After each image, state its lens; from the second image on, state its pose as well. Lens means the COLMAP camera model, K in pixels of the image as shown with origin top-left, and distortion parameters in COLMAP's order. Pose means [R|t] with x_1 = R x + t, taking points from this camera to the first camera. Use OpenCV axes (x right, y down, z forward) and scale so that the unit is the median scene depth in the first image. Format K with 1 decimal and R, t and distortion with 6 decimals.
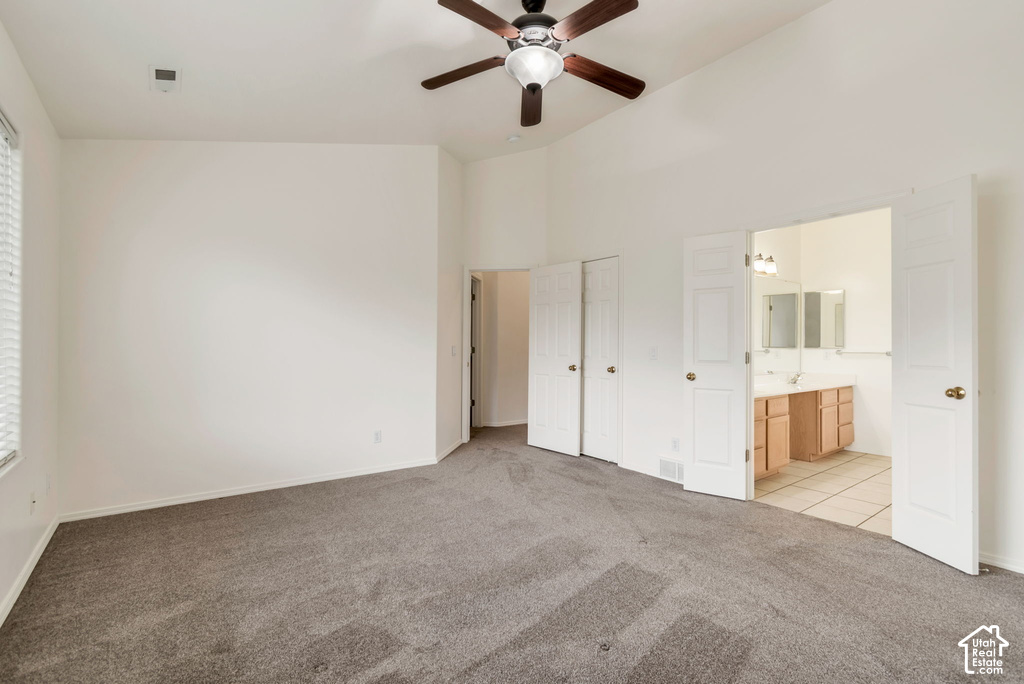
lens RADIAL K [[467.9, 0, 516.6], [0, 467.9, 343.3], [0, 0, 1]] dist [0.004688, 0.000355]
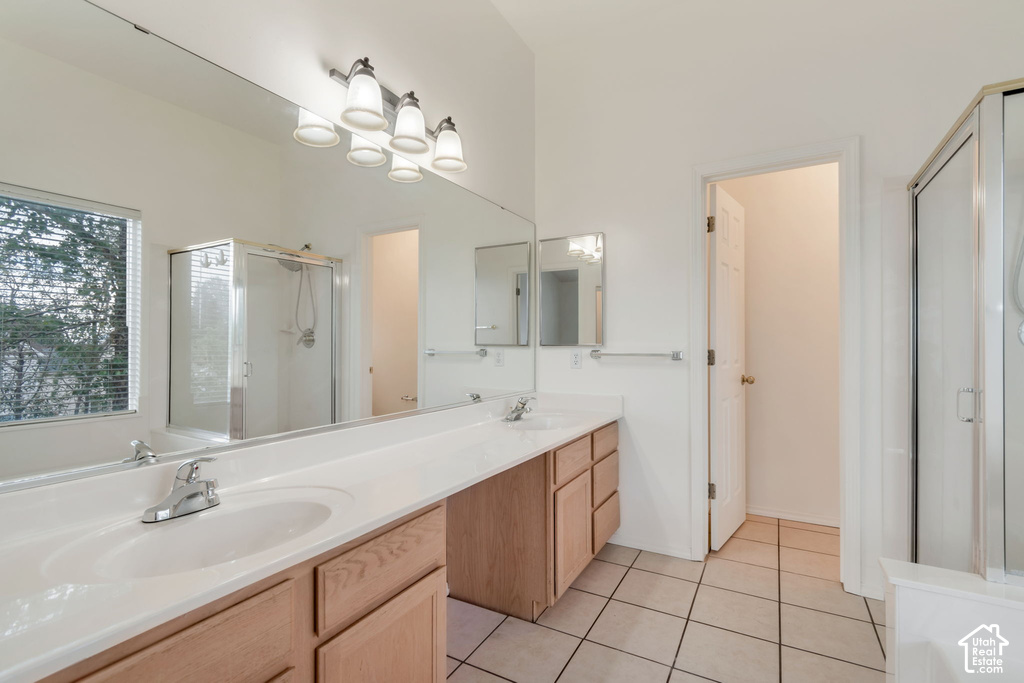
lens RADIAL K [[467.9, 0, 517.1], [0, 467.9, 343.6], [0, 0, 1]] dist [0.004688, 0.000355]
pose [[0.917013, -0.008604, 0.398764, 0.414308], [0.005961, 0.999951, 0.007868, 0.003099], [-0.398813, -0.004838, 0.917020, 0.577520]]
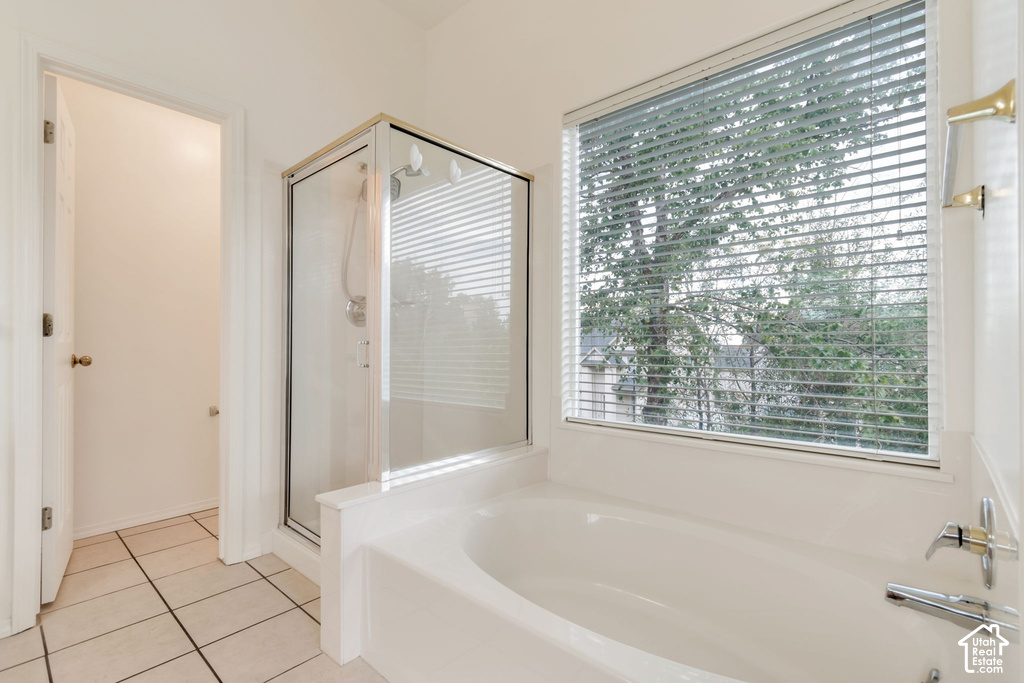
lens RADIAL K [[467.9, 0, 517.4], [0, 467.9, 343.0], [0, 0, 1]] dist [0.004688, 0.000355]
pose [[-0.192268, -0.006122, 0.981323, 0.402693], [-0.009789, 0.999943, 0.004320, 0.022083], [-0.981294, -0.008776, -0.192317, 0.645469]]
